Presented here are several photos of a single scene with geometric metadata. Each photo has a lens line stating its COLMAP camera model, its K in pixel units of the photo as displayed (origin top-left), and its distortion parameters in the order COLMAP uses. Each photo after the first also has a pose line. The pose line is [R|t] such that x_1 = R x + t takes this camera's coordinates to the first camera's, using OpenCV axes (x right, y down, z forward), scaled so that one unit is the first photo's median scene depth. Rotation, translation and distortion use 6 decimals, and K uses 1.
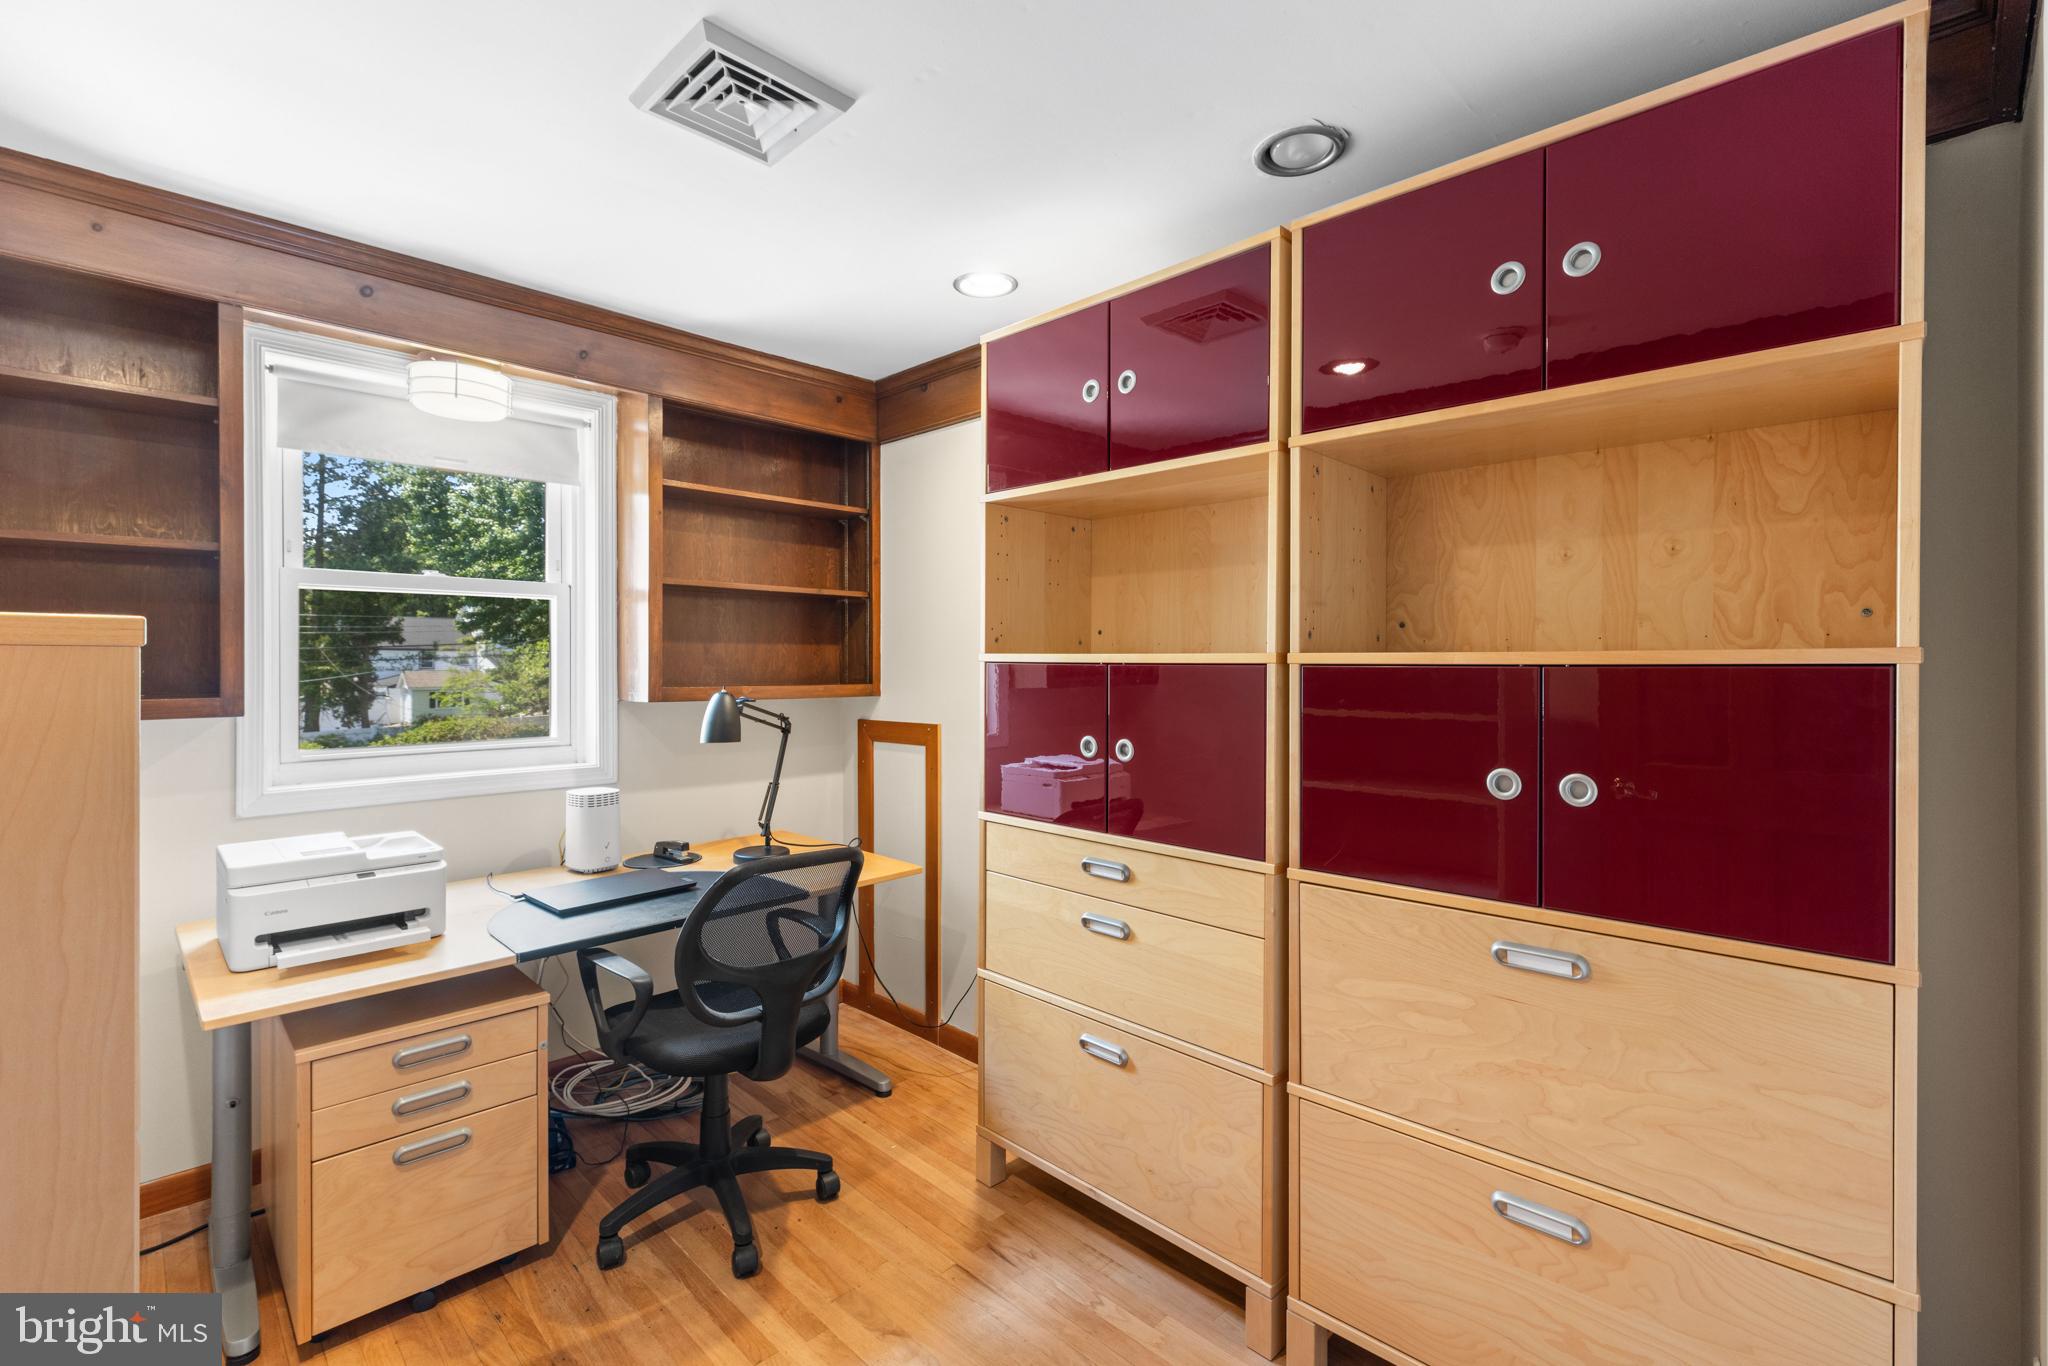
lens RADIAL K [[918.5, 0, 1031.6], [0, 918.5, 659.2], [0, 0, 1]] dist [0.002211, 0.000080]
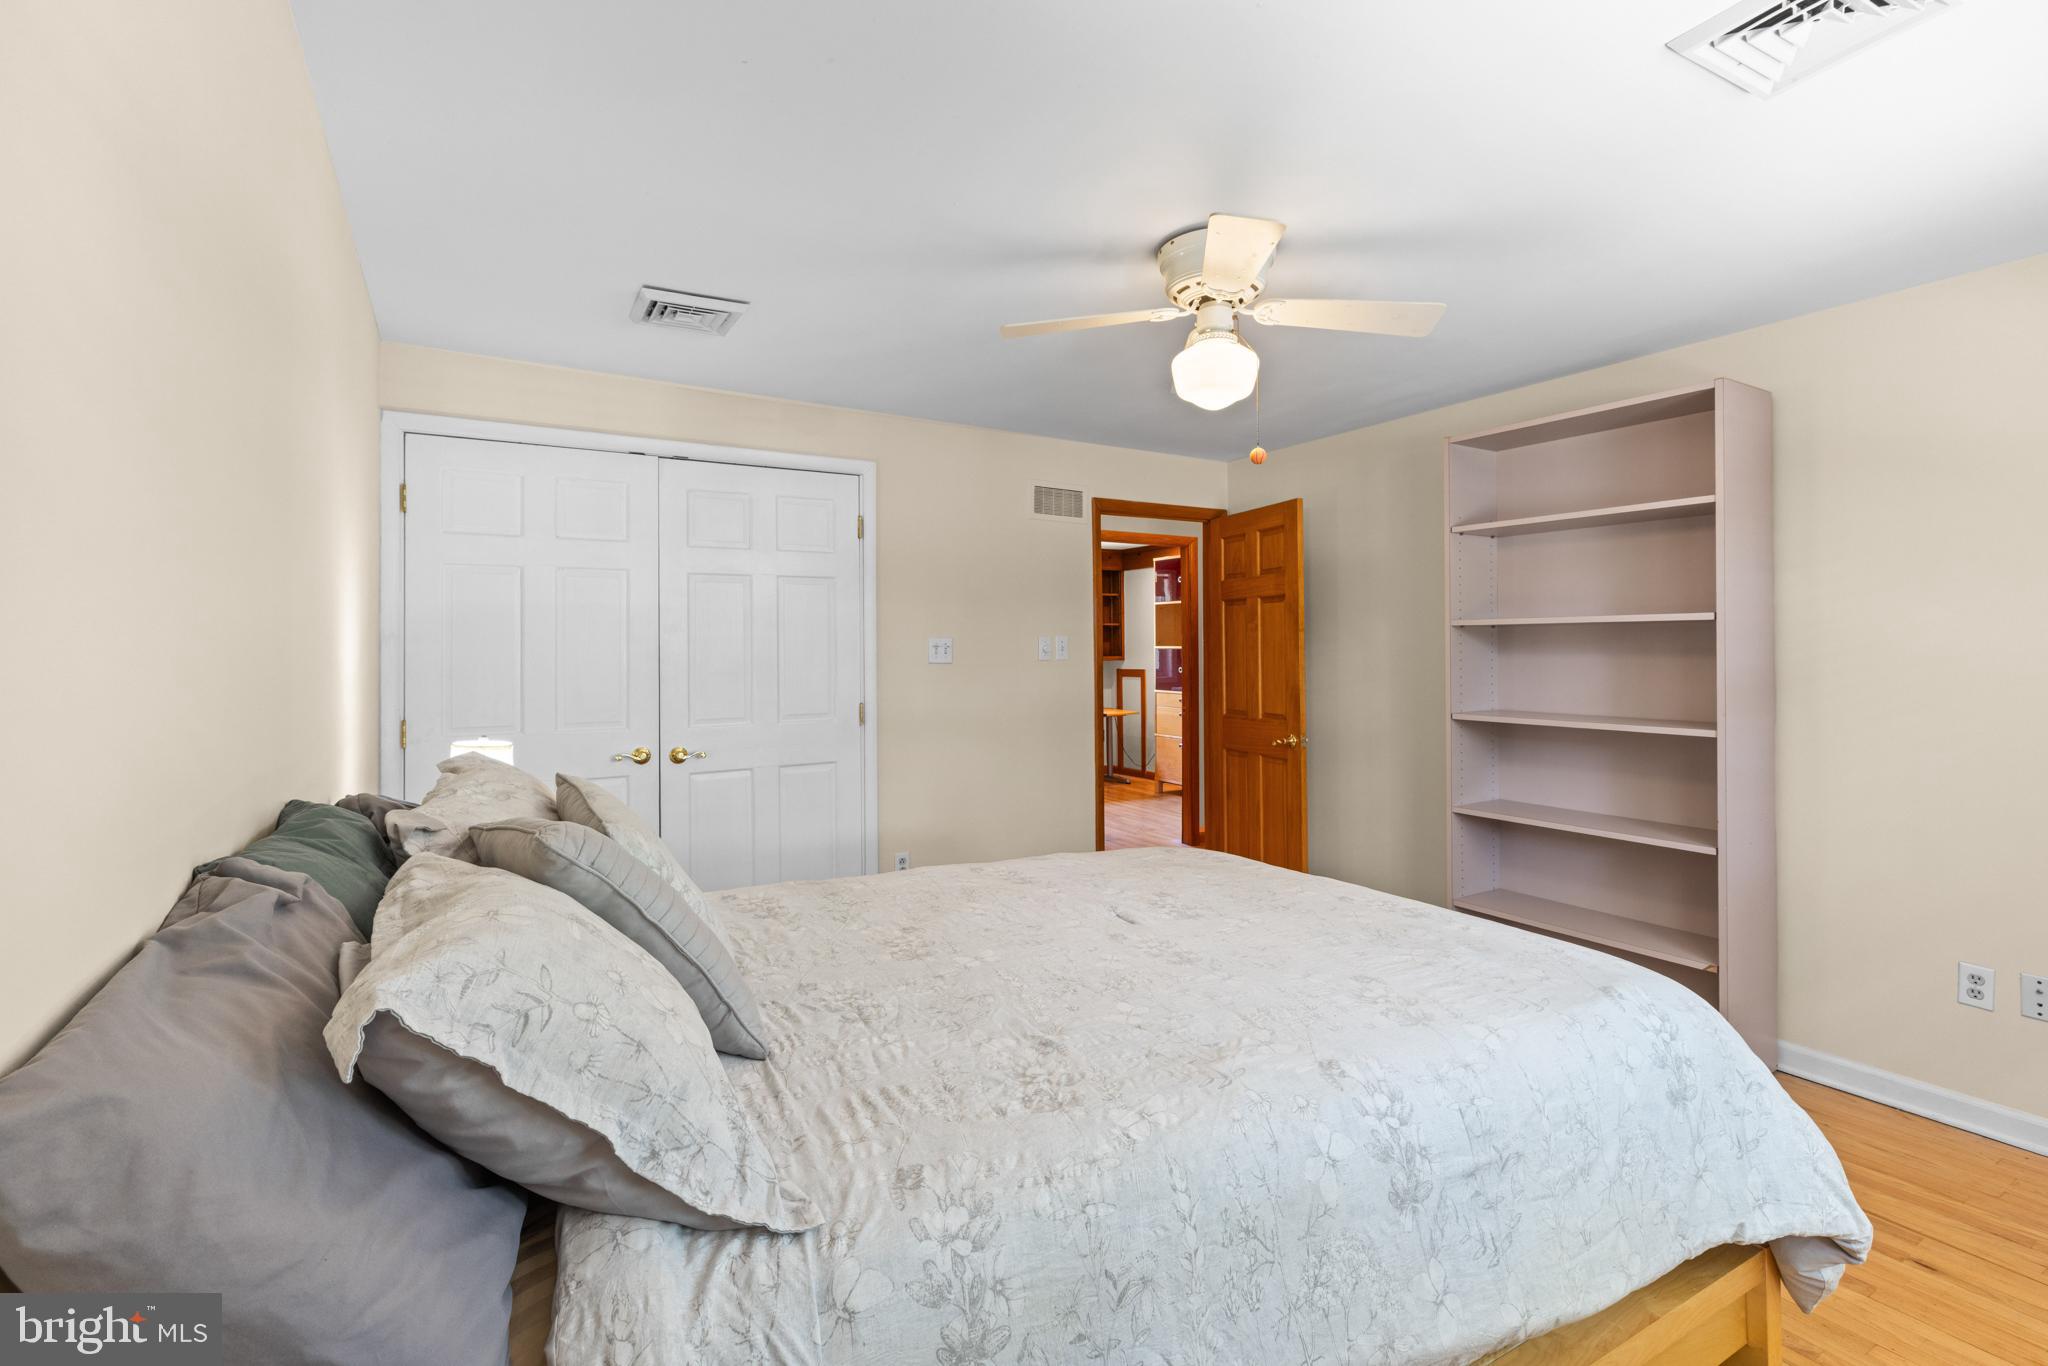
lens RADIAL K [[918.5, 0, 1031.6], [0, 918.5, 659.2], [0, 0, 1]] dist [0.002211, 0.000080]
pose [[0.971969, -0.005914, -0.235033, 0.232073], [0.010480, 0.999780, 0.018180, -0.018856], [0.234873, -0.020133, 0.971817, -1.903866]]
